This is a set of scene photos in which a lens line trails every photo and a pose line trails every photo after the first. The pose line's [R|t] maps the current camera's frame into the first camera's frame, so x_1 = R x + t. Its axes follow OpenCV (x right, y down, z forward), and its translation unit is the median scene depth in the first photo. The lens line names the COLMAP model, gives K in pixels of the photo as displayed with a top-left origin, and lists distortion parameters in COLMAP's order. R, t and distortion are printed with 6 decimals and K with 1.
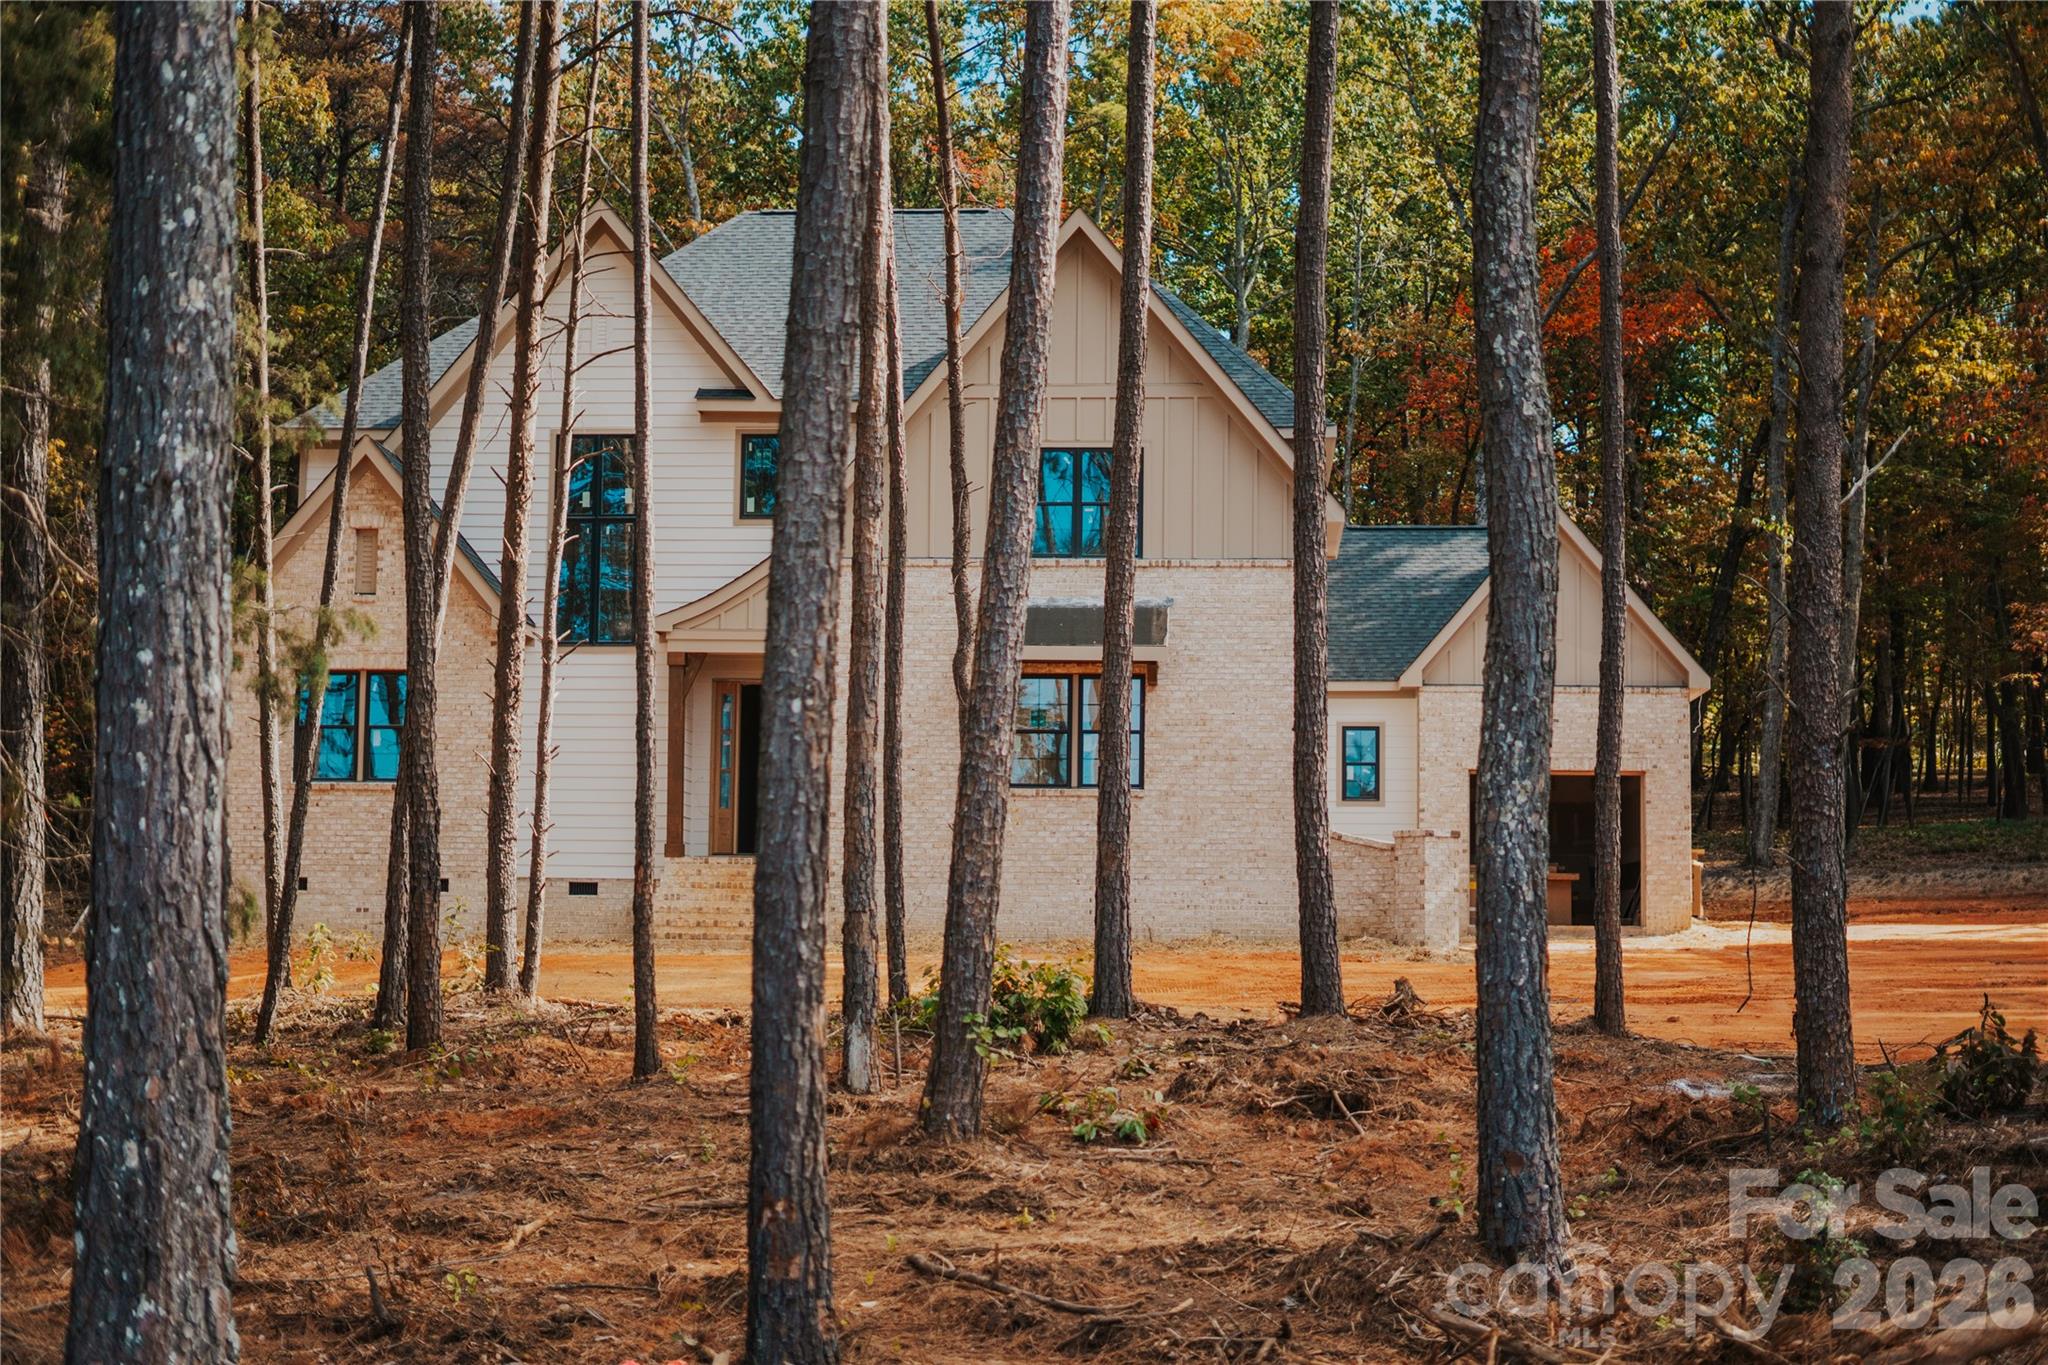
lens RADIAL K [[2963.5, 0, 1024.0], [0, 2963.5, 682.5], [0, 0, 1]] dist [-0.021592, -0.095448]
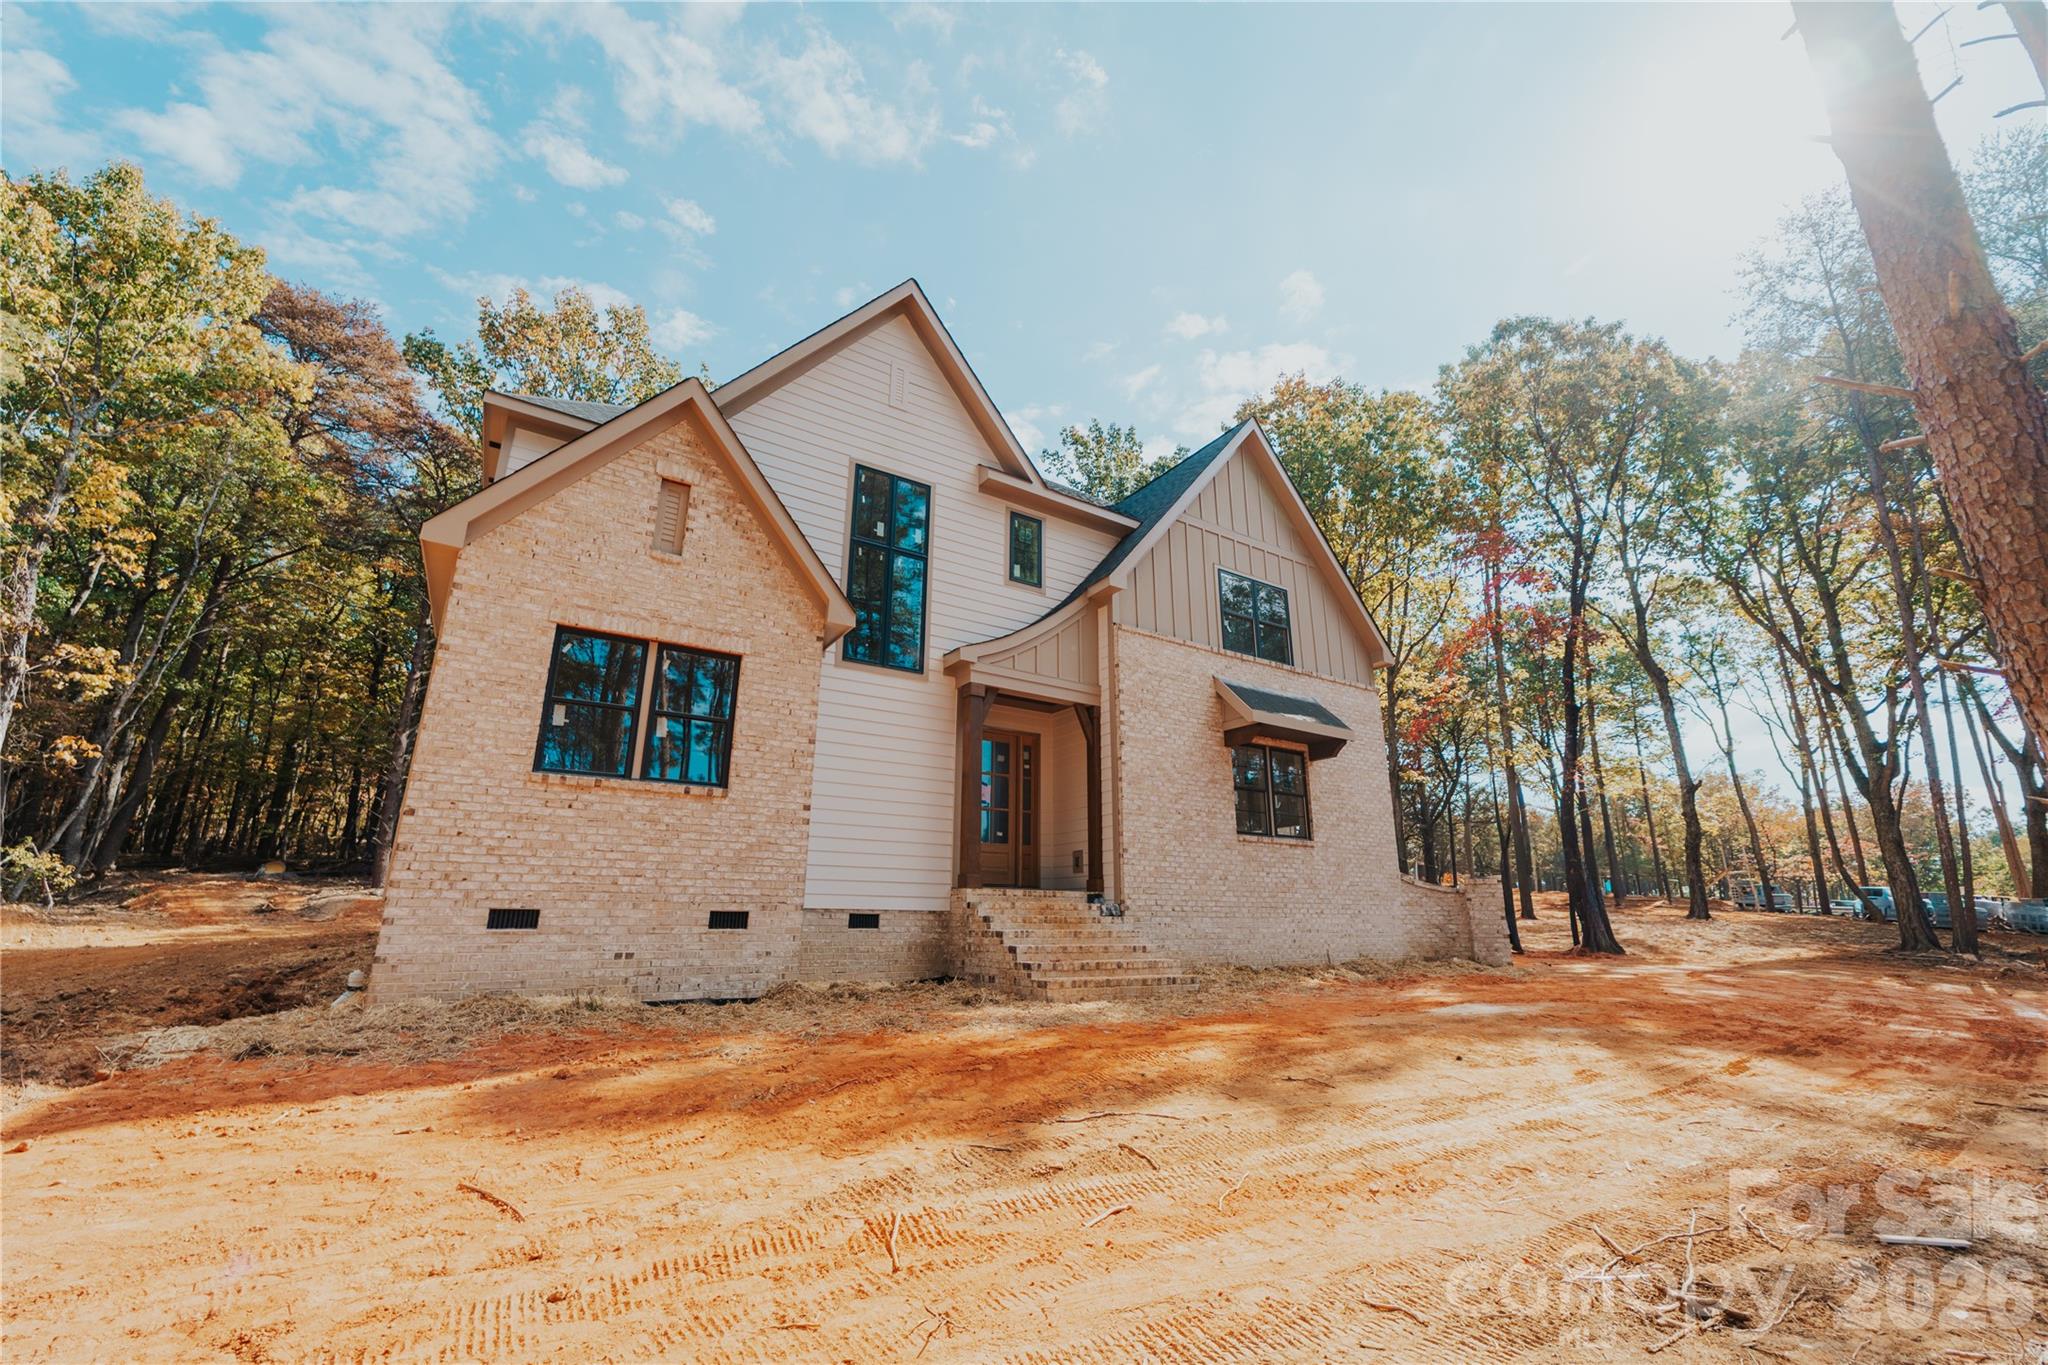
lens RADIAL K [[818.3, 0, 1023.8], [0, 818.3, 689.5], [0, 0, 1]] dist [-0.001344, 0.000080]
pose [[0.801777, 0.157094, 0.576607, -0.264874], [-0.056403, 0.980417, -0.188682, 0.043961], [-0.594956, 0.118759, 0.794936, 0.756173]]
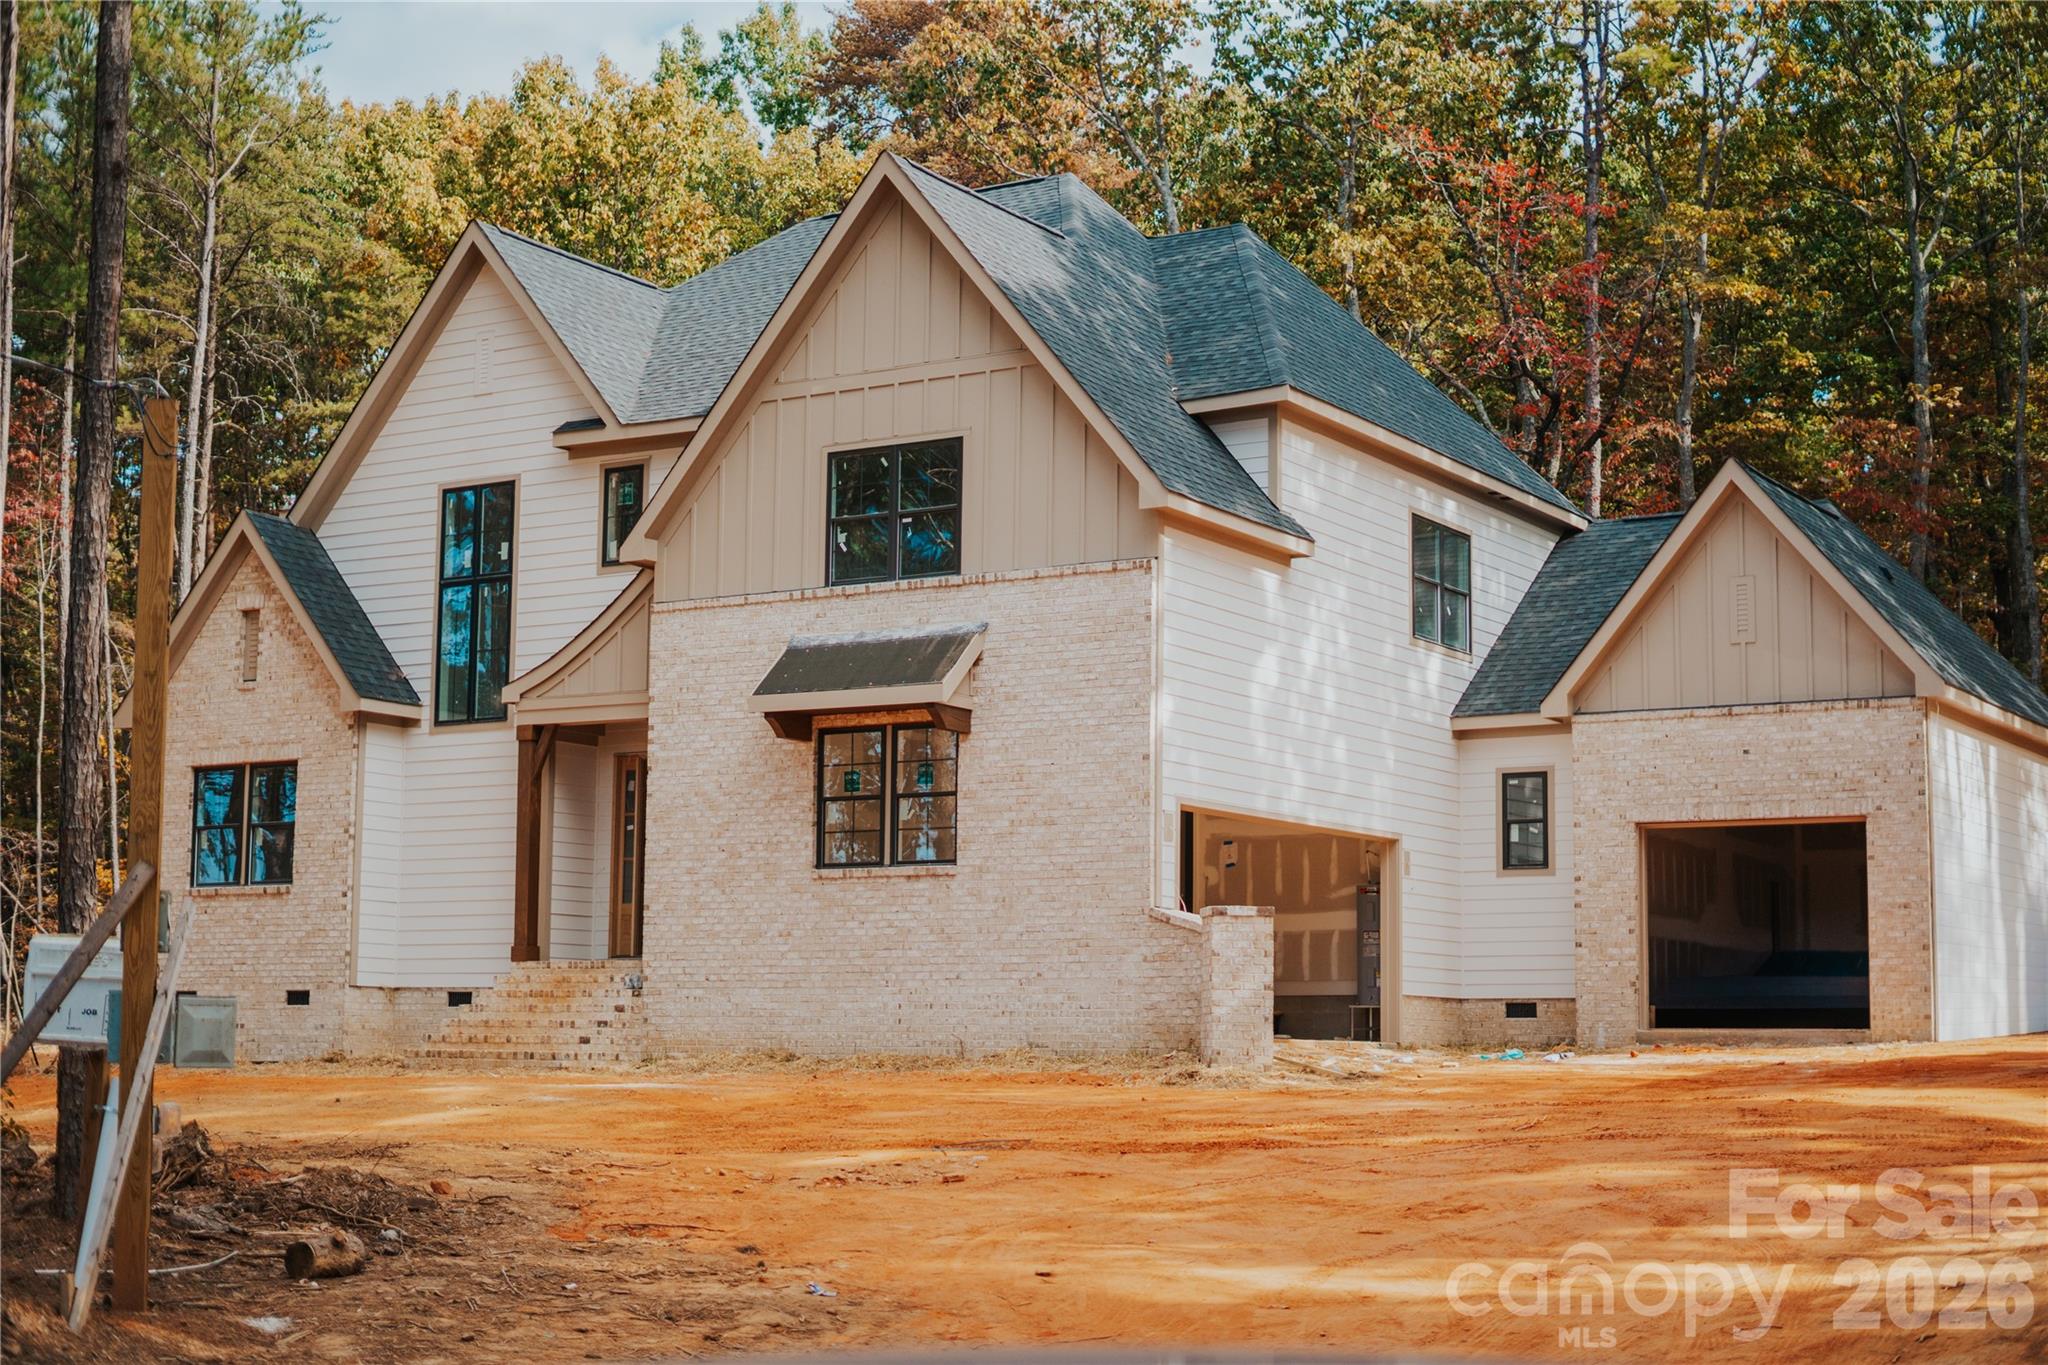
lens RADIAL K [[2963.5, 0, 1024.0], [0, 2963.5, 682.5], [0, 0, 1]] dist [-0.021592, -0.095448]
pose [[0.885148, -0.062509, -0.461092, 0.408929], [0.046976, 0.997877, -0.045100, 0.023026], [0.462933, 0.018260, 0.886205, 0.294270]]
